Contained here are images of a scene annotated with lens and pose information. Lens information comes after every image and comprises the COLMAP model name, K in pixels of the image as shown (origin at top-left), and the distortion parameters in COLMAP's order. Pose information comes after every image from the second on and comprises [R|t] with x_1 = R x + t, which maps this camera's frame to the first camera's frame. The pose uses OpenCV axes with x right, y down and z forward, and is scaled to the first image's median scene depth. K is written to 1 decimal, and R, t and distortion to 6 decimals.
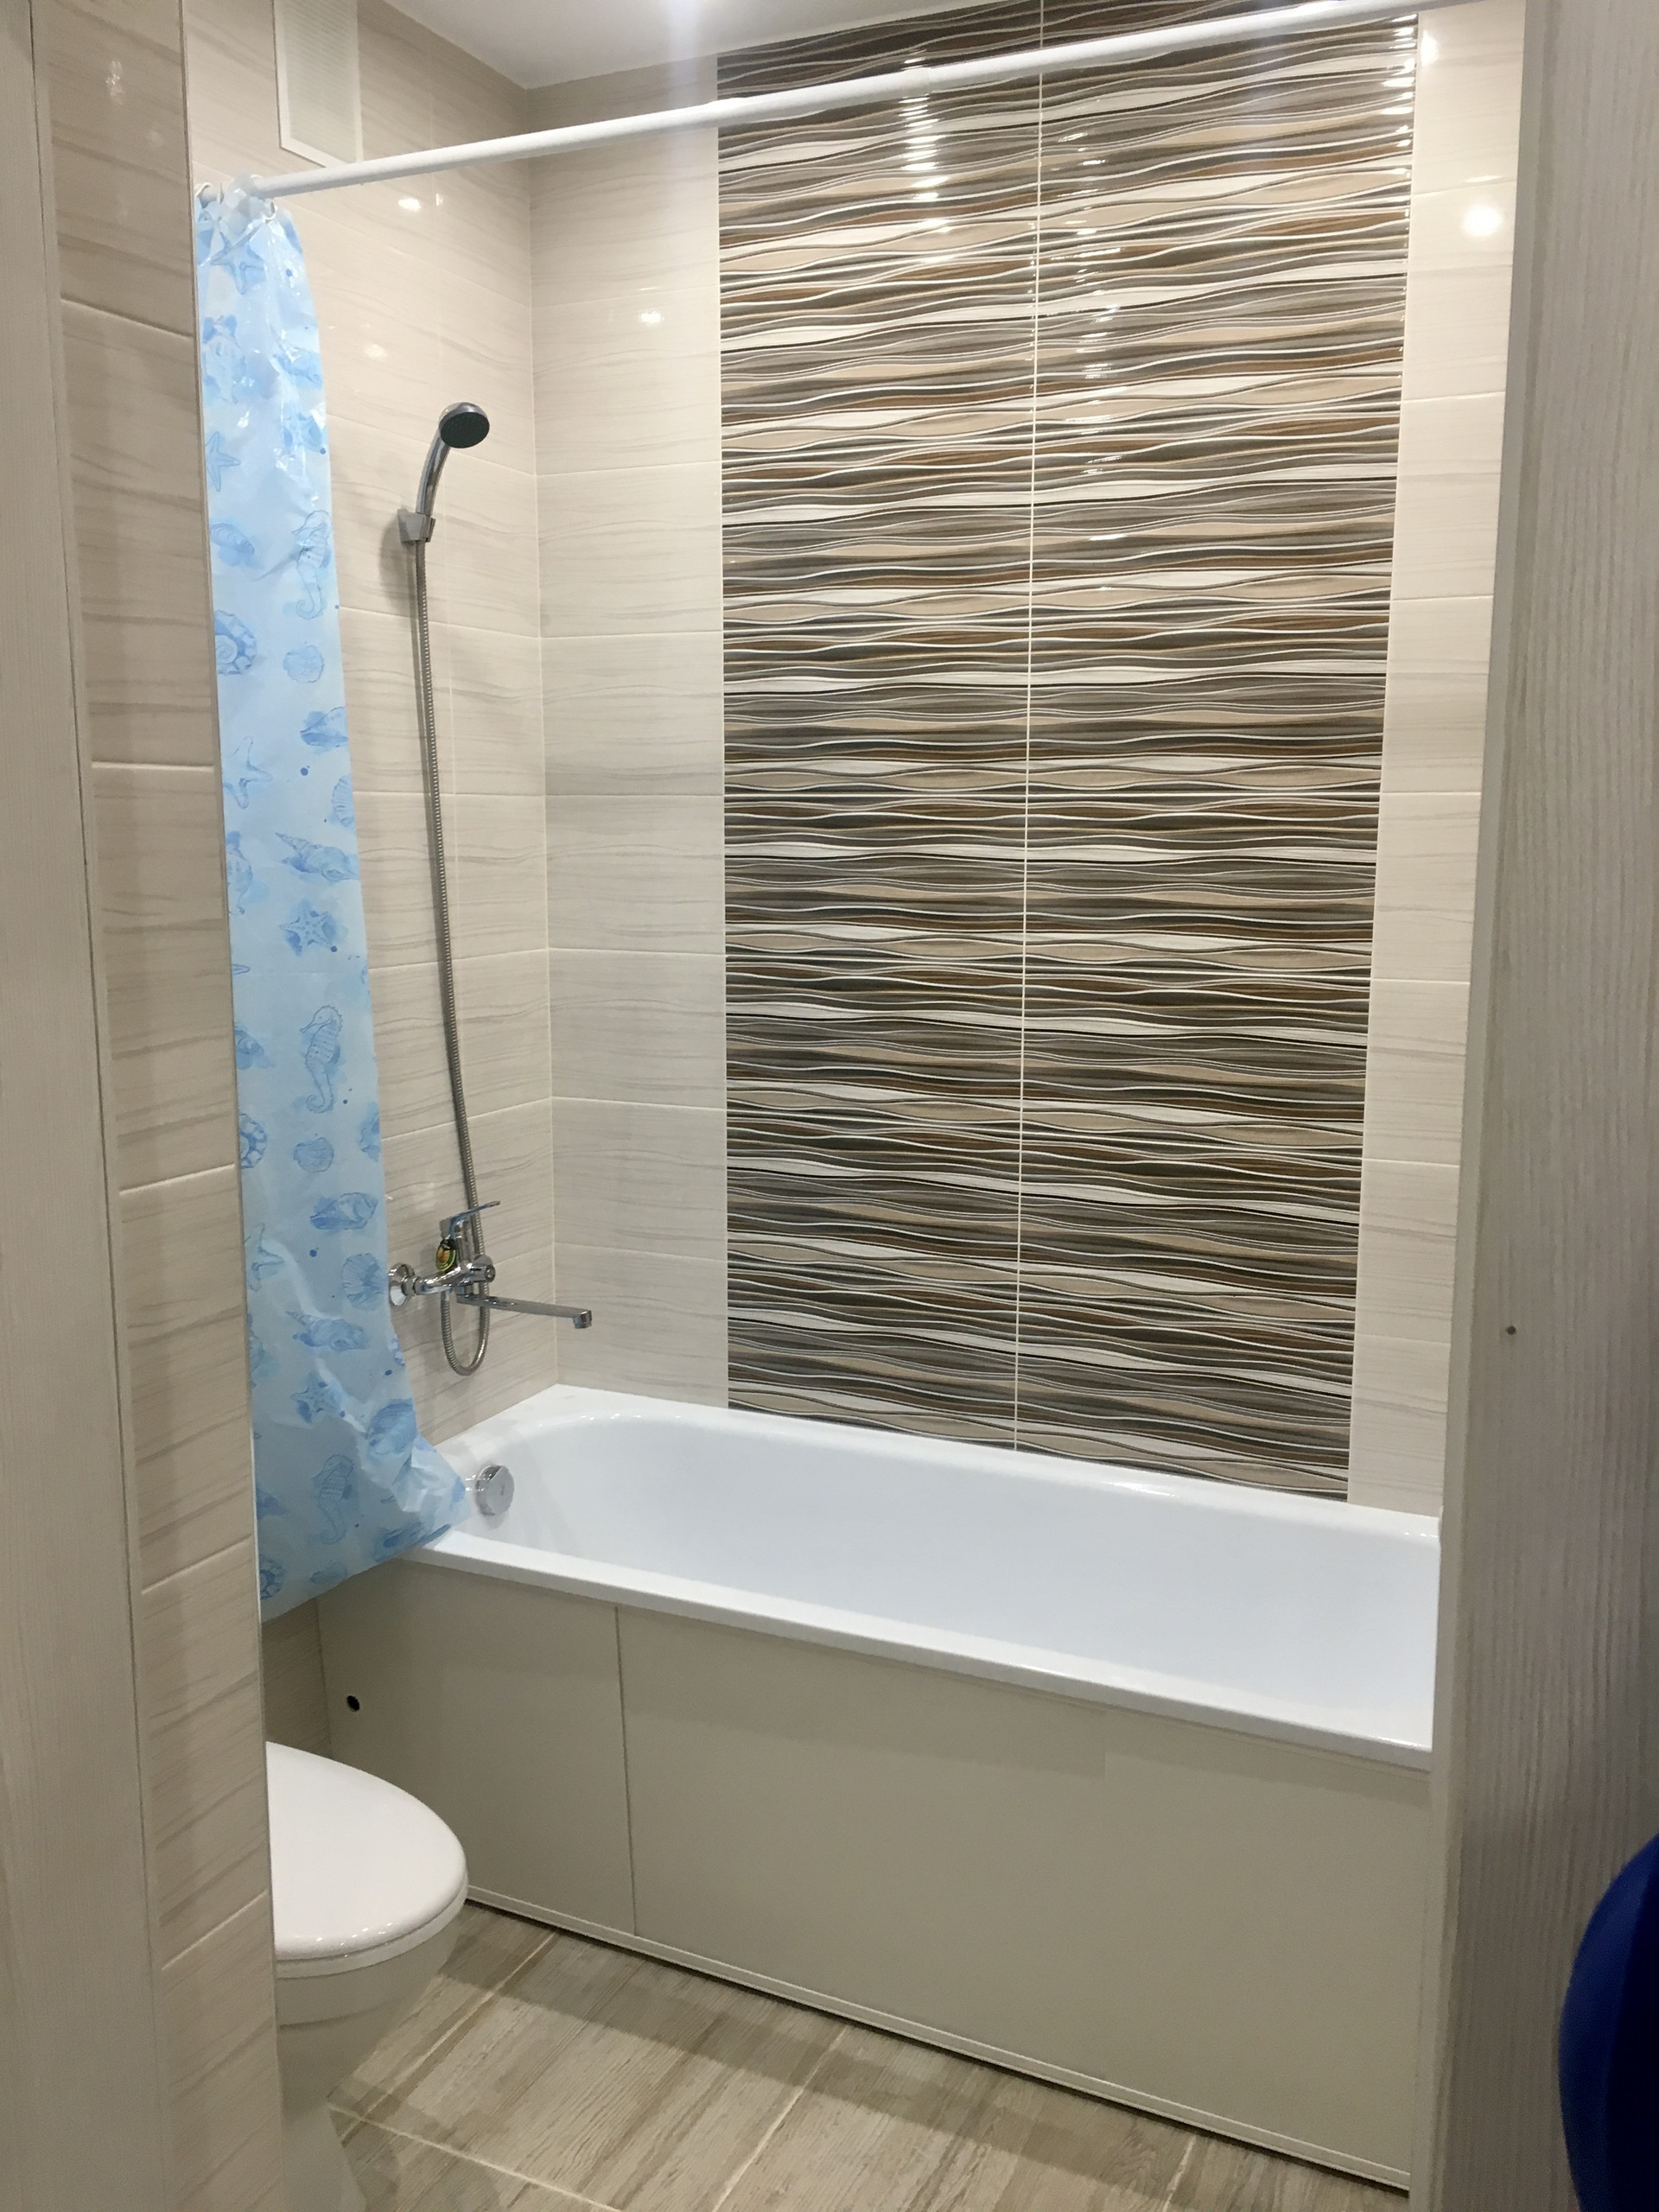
lens RADIAL K [[1904.4, 0, 829.5], [0, 1904.4, 1106.0], [0, 0, 1]] dist [0.083828, -0.104723]
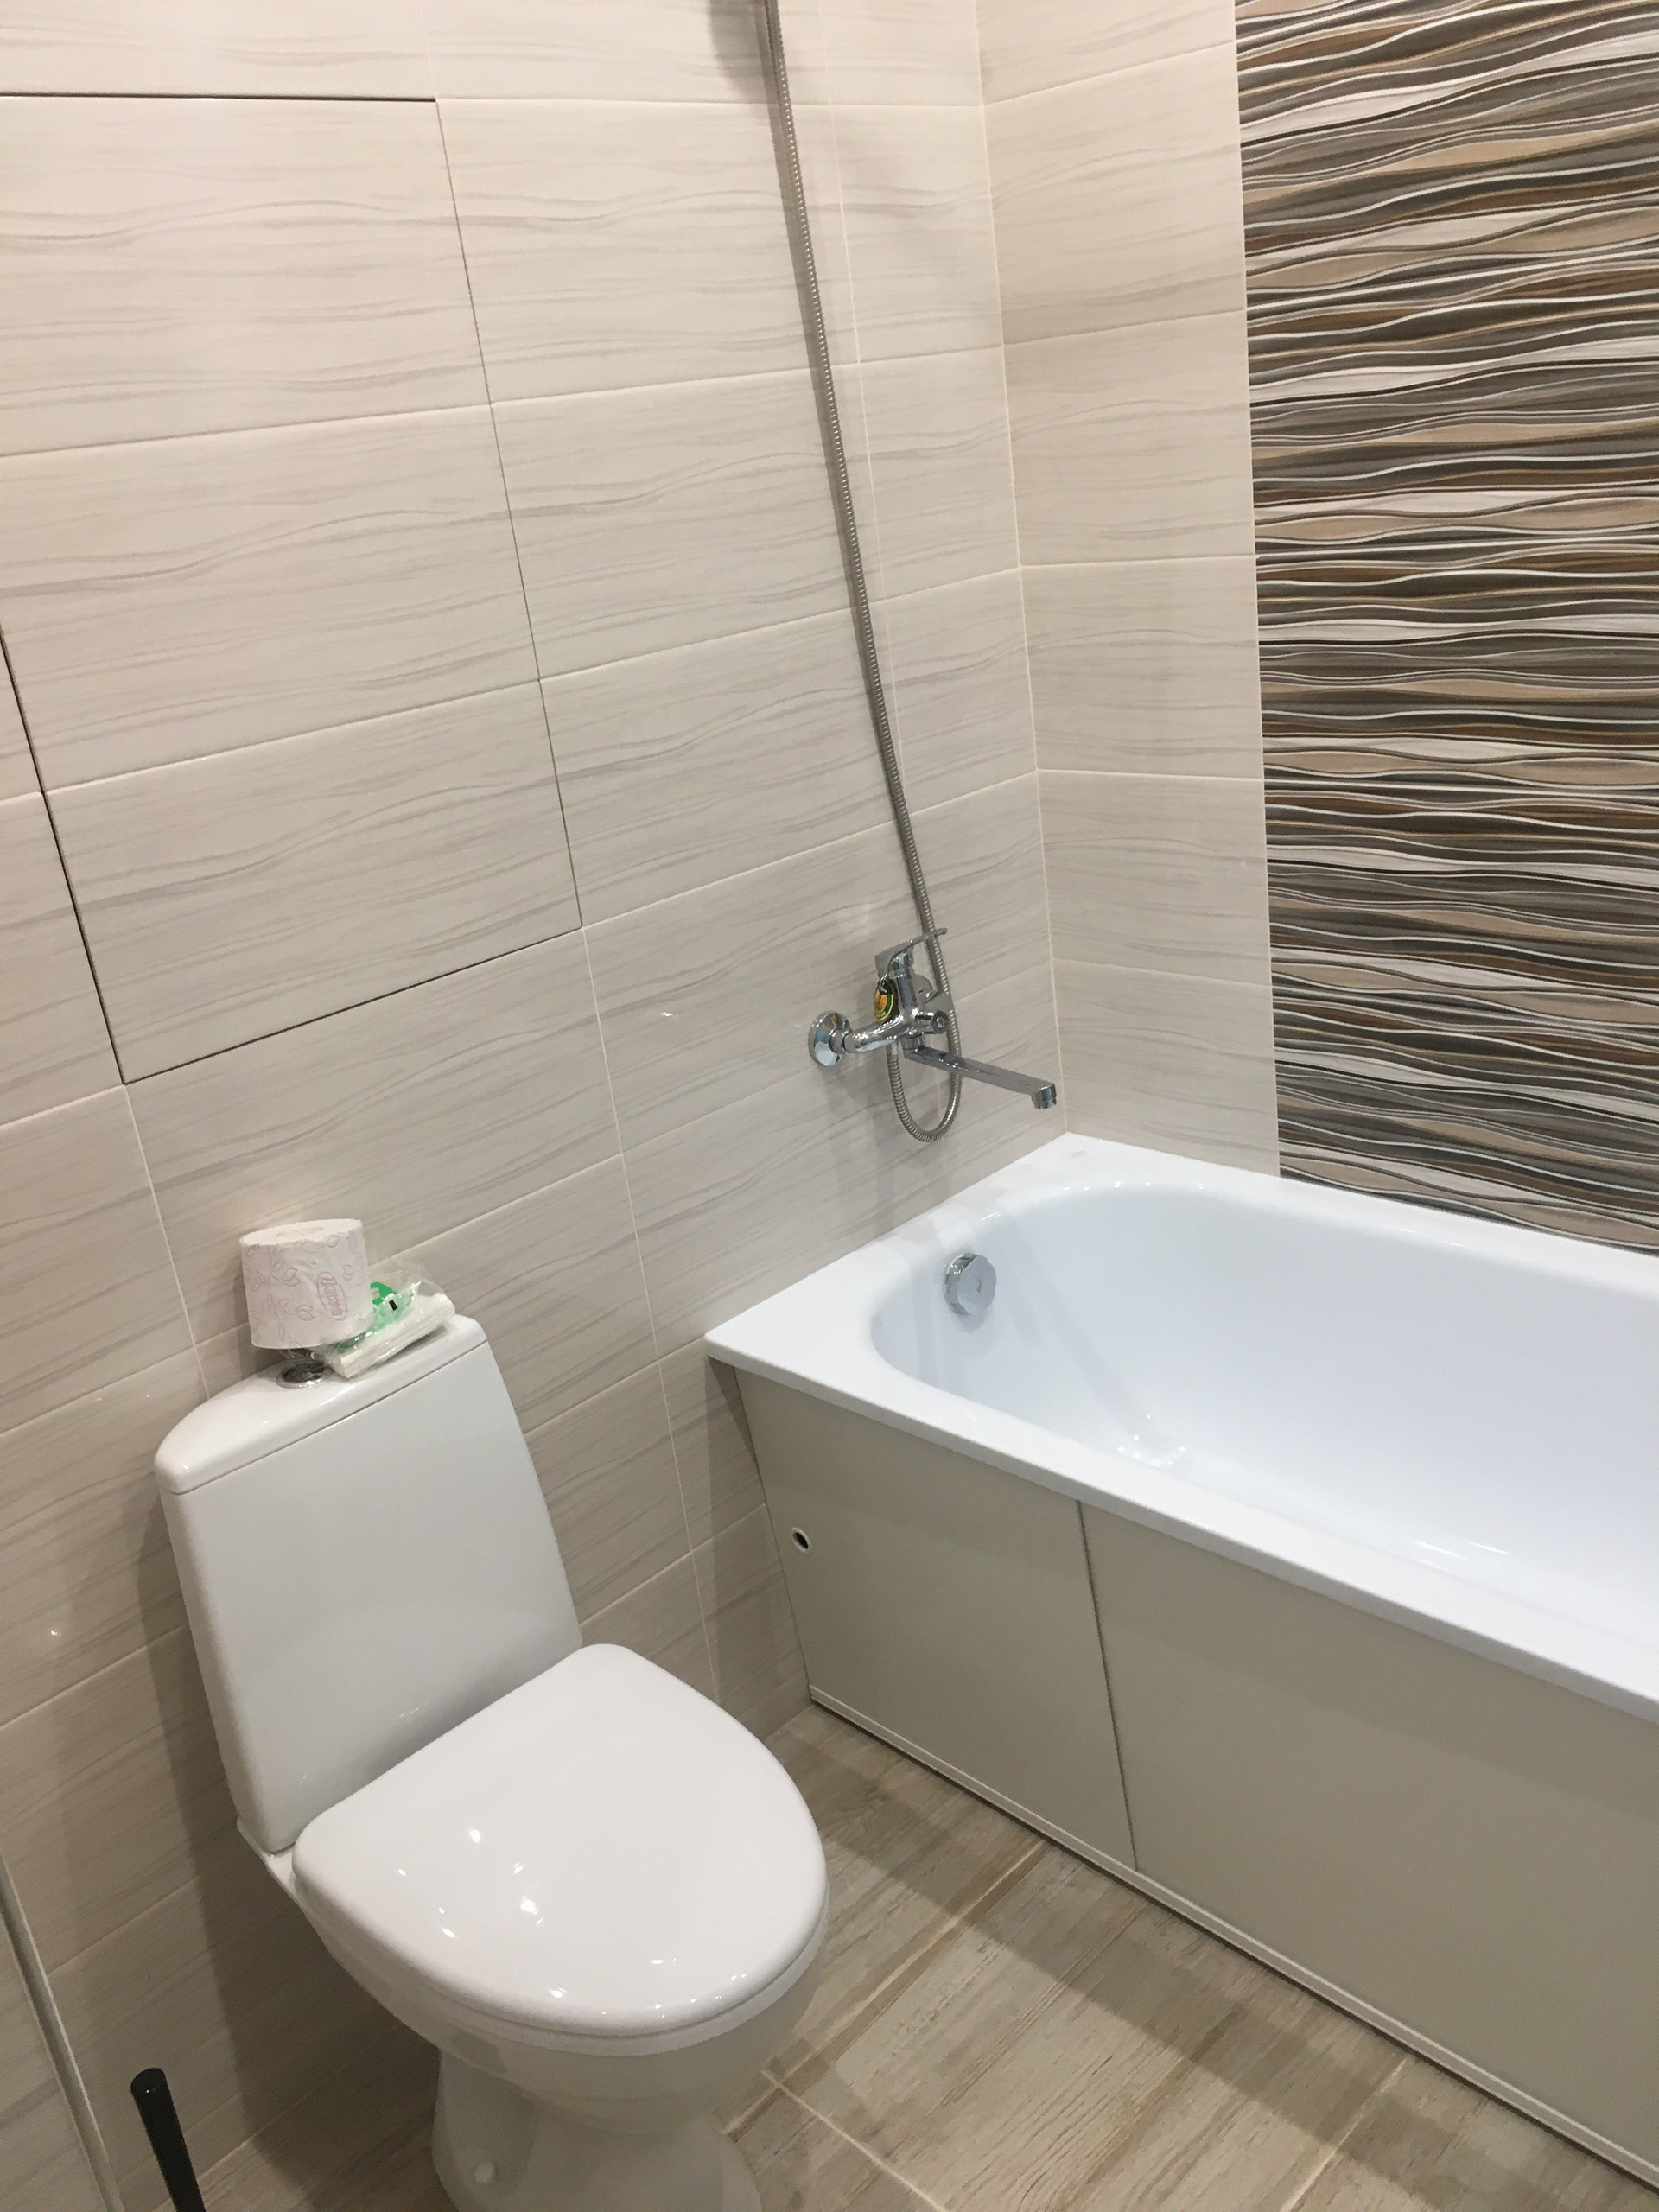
lens RADIAL K [[1904.4, 0, 829.5], [0, 1904.4, 1106.0], [0, 0, 1]] dist [0.083828, -0.104723]
pose [[0.934412, 0.008280, -0.356098, 0.053685], [0.069974, 0.975982, 0.206308, -0.040634], [0.349253, -0.217694, 0.911390, 0.277367]]
